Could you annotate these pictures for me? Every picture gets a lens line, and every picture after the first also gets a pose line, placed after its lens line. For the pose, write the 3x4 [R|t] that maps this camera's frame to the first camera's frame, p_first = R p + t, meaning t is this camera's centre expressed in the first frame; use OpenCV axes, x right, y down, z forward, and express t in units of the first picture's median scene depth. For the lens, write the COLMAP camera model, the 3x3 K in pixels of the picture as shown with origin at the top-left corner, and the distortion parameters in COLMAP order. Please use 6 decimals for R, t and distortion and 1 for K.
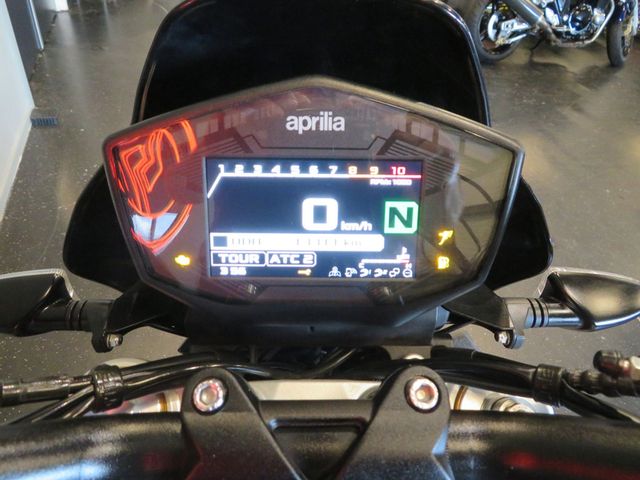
lens RADIAL K [[455.5, 0, 320.0], [0, 455.5, 240.0], [0, 0, 1]] dist [-0.009567, 0.000282]
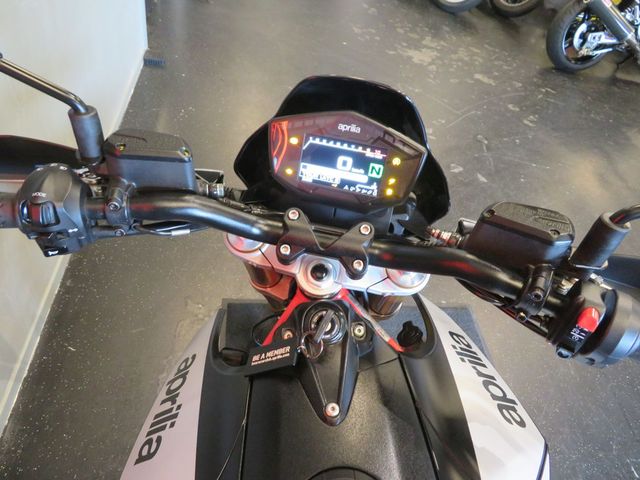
lens RADIAL K [[455.5, 0, 320.0], [0, 455.5, 240.0], [0, 0, 1]] dist [-0.009567, 0.000282]
pose [[0.974492, 0.202084, -0.097604, 0.195119], [-0.195529, 0.977999, 0.072709, 0.198526], [0.110150, -0.051770, 0.992566, -1.523914]]
